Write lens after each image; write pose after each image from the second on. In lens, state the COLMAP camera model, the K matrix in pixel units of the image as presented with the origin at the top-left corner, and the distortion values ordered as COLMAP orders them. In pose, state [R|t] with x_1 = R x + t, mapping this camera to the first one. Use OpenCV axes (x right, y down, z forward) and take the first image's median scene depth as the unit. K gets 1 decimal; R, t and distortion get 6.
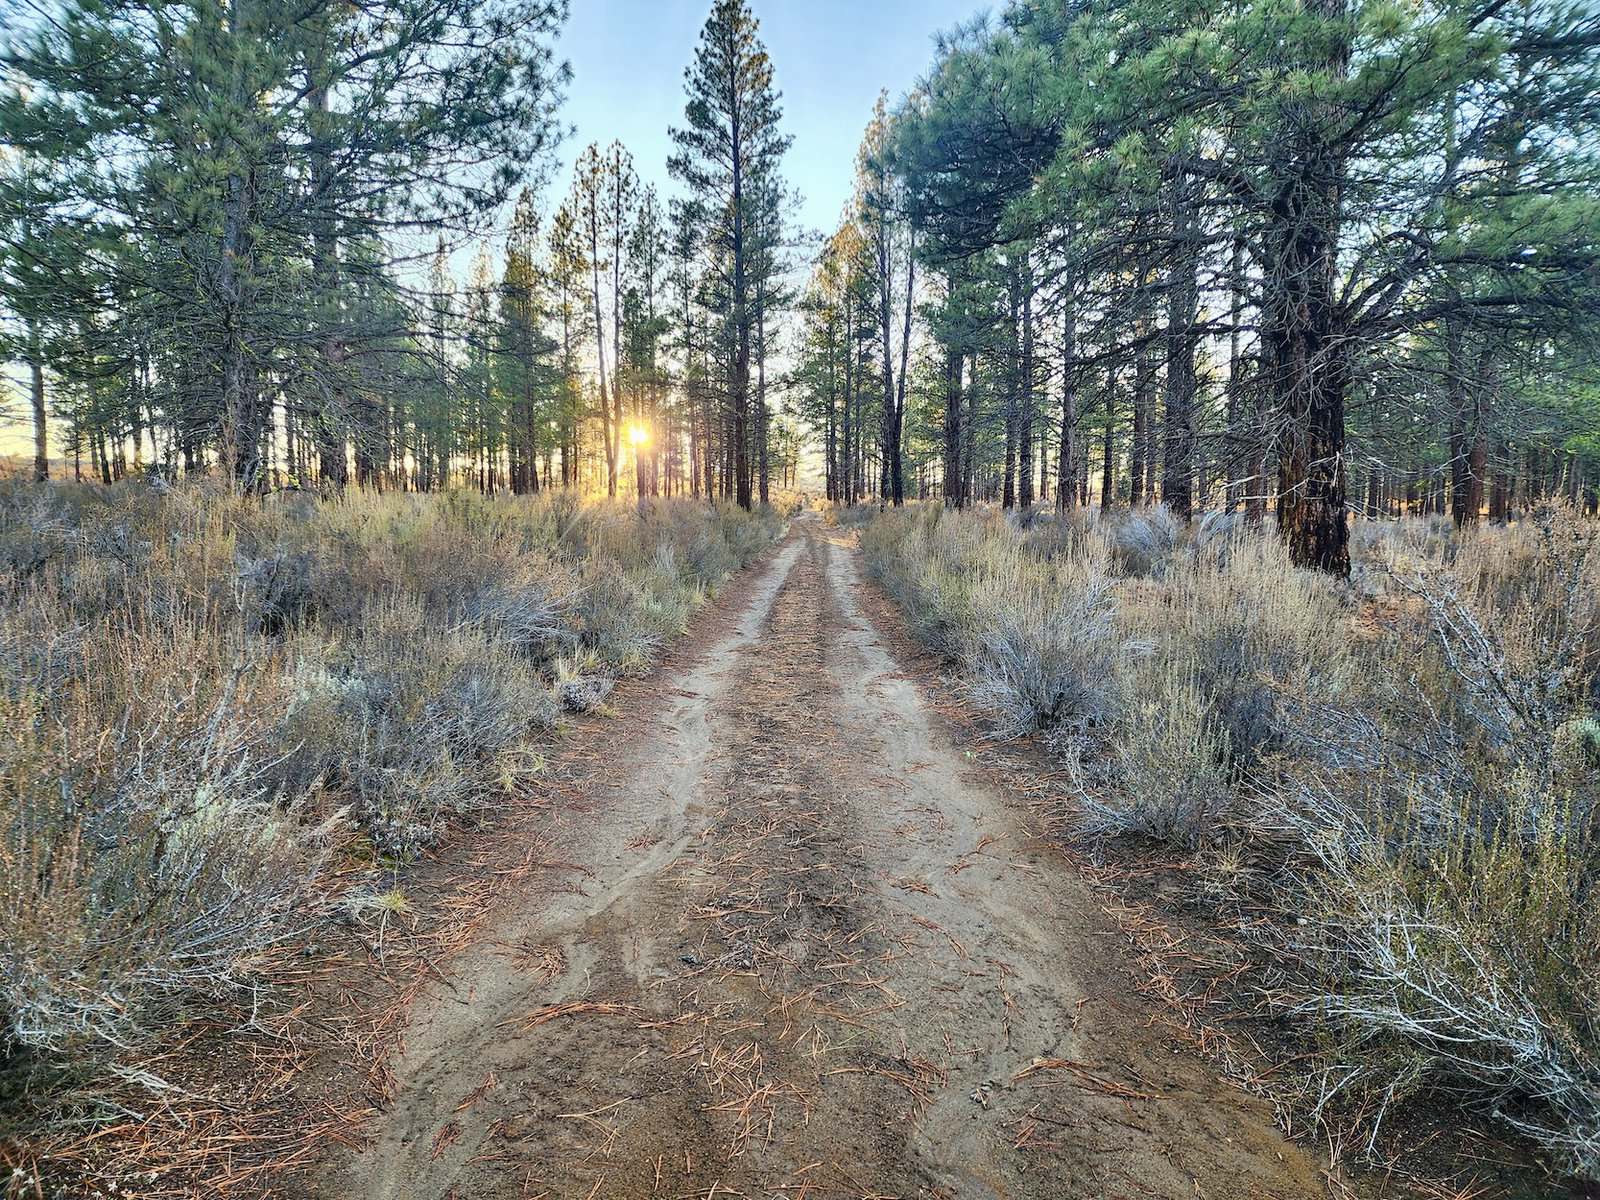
lens RADIAL K [[1071.7, 0, 792.5], [0, 1071.7, 608.0], [0, 0, 1]] dist [0.070354, -0.062758]
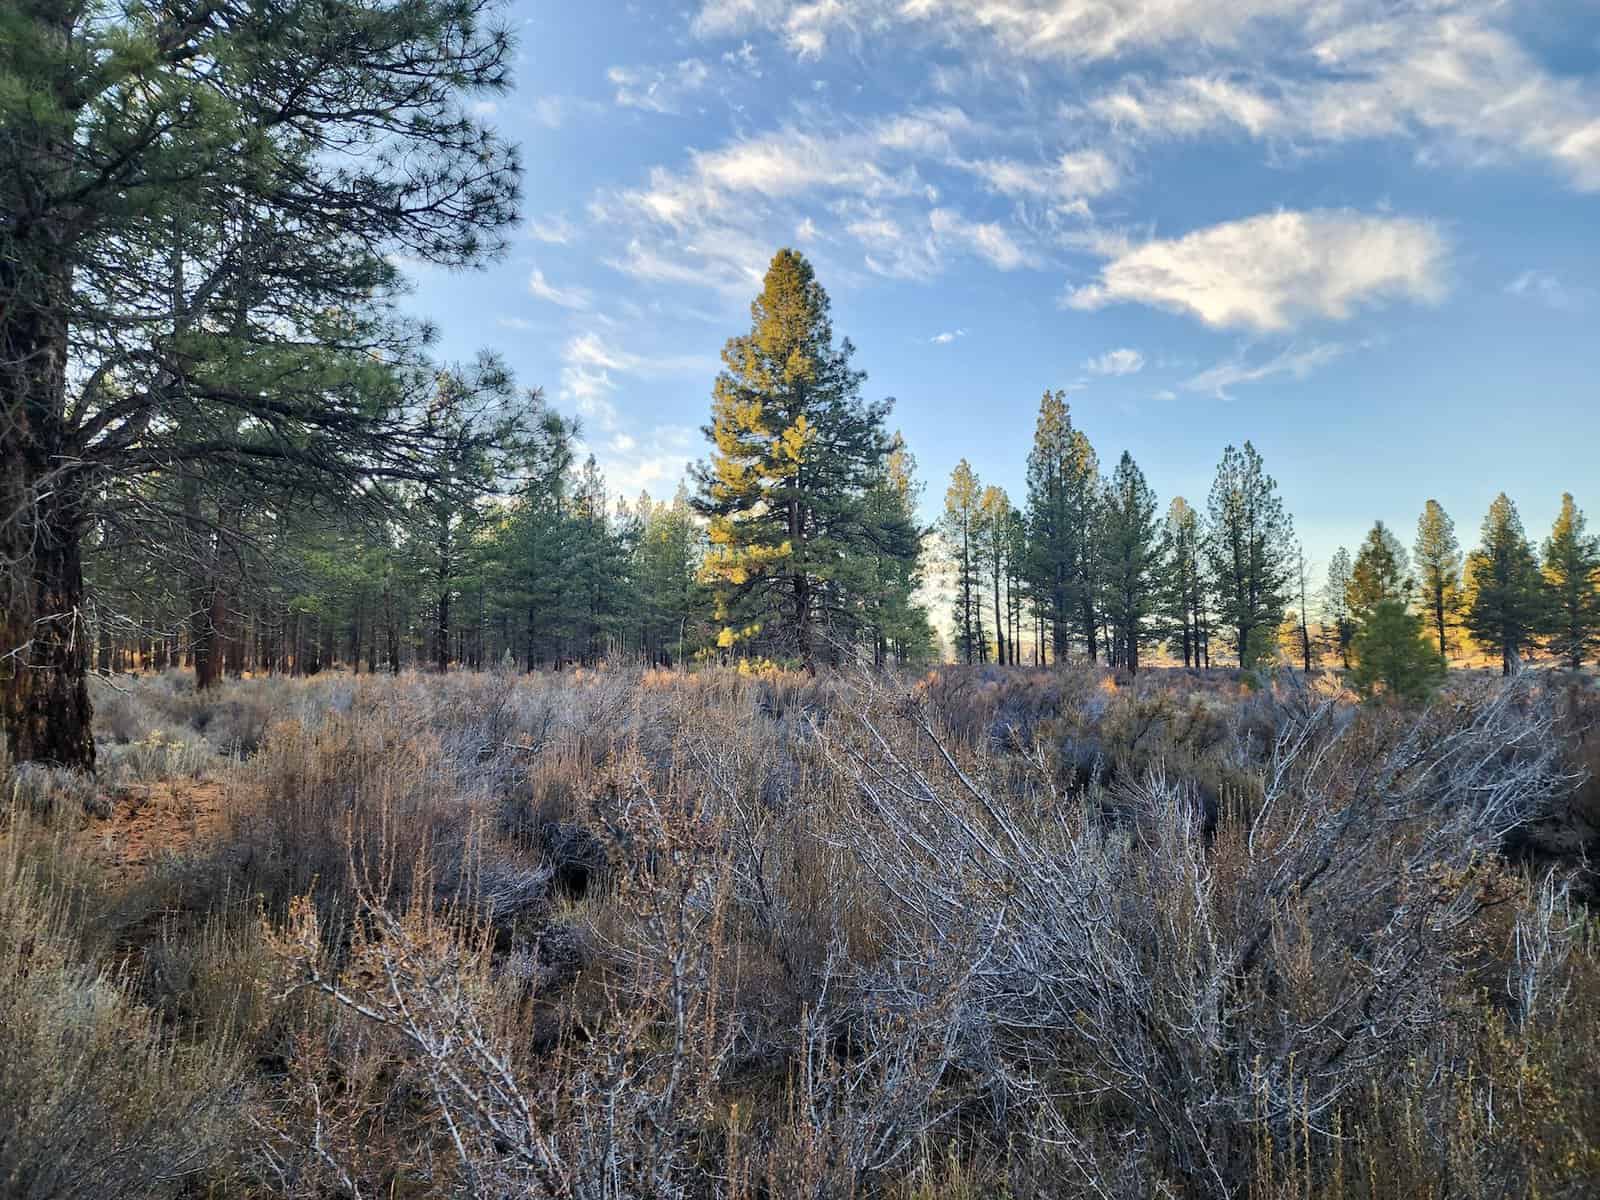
lens RADIAL K [[1071.7, 0, 792.5], [0, 1071.7, 608.0], [0, 0, 1]] dist [0.070354, -0.062758]
pose [[0.493239, 0.036247, 0.869138, 0.077601], [0.080181, 0.992984, -0.086915, -0.033545], [-0.866191, 0.112558, 0.486872, 0.177753]]
